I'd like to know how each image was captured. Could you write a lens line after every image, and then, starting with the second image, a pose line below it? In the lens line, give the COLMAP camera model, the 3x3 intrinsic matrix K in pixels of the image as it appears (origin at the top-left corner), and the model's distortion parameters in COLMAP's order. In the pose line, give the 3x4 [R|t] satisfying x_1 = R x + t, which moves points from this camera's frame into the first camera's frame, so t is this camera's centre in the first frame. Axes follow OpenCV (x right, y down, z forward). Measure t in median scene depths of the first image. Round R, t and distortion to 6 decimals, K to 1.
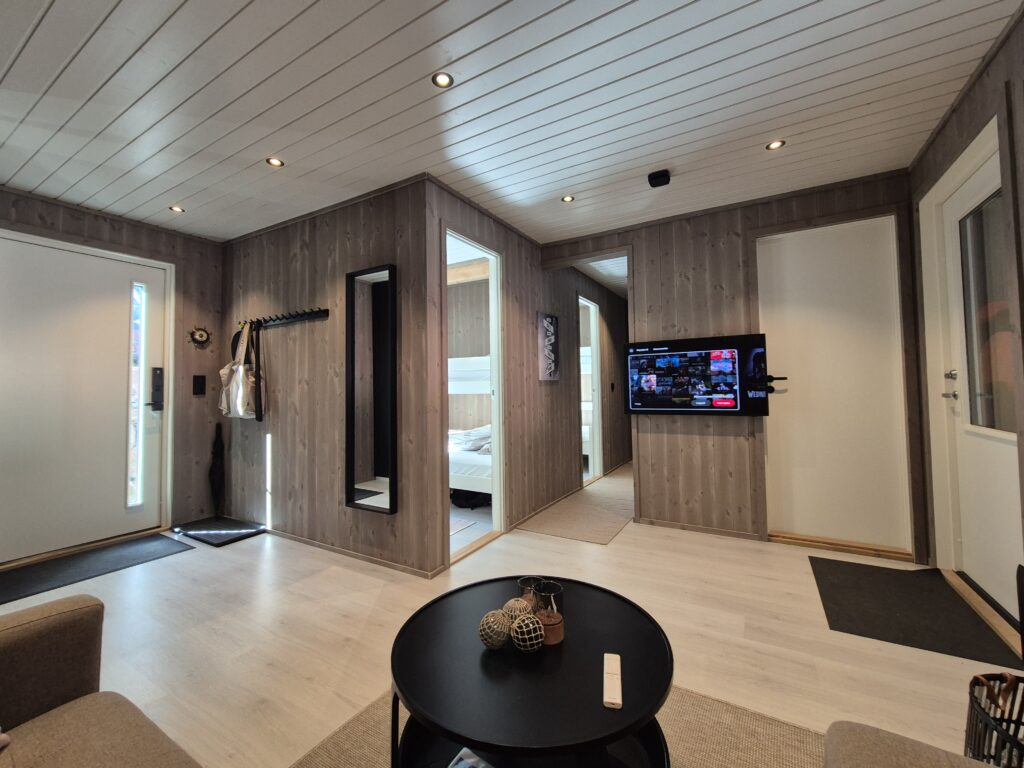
lens RADIAL K [[415.5, 0, 511.4], [0, 415.5, 378.0], [0, 0, 1]] dist [0.000627, 0.000165]
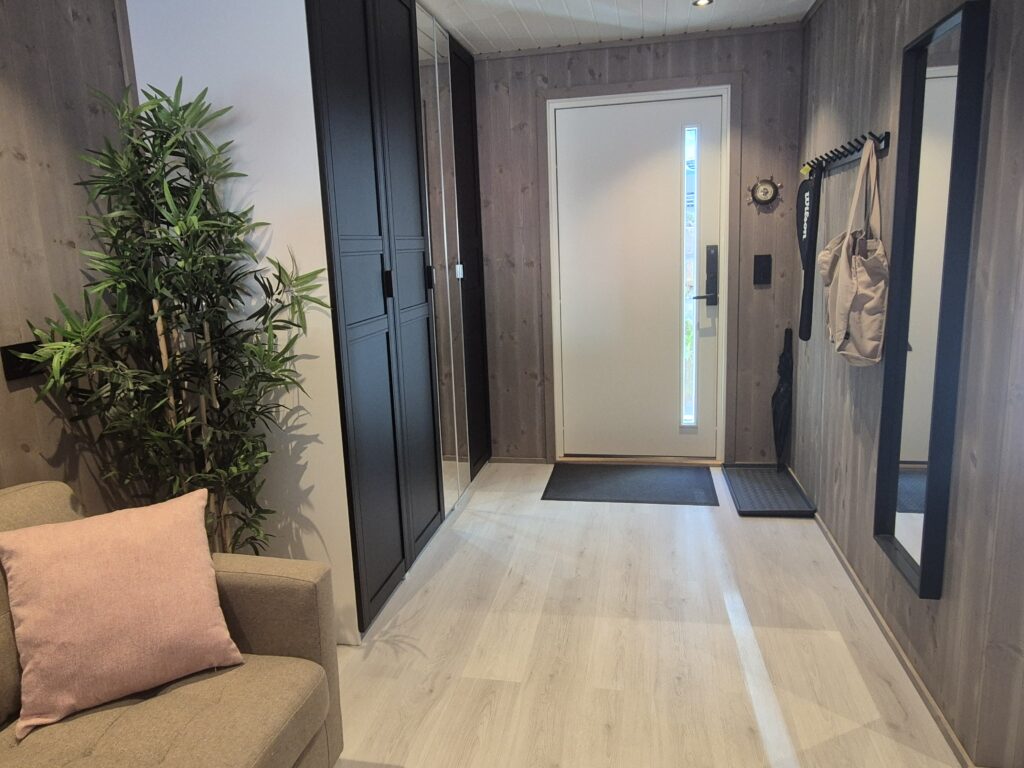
lens RADIAL K [[689.9, 0, 512.0], [0, 689.9, 384.0], [0, 0, 1]] dist [0.001740, -0.000779]
pose [[0.328643, 0.191289, -0.924880, 0.178183], [0.053850, 0.973886, 0.220560, -0.075550], [0.942918, -0.122290, 0.309759, 0.292864]]
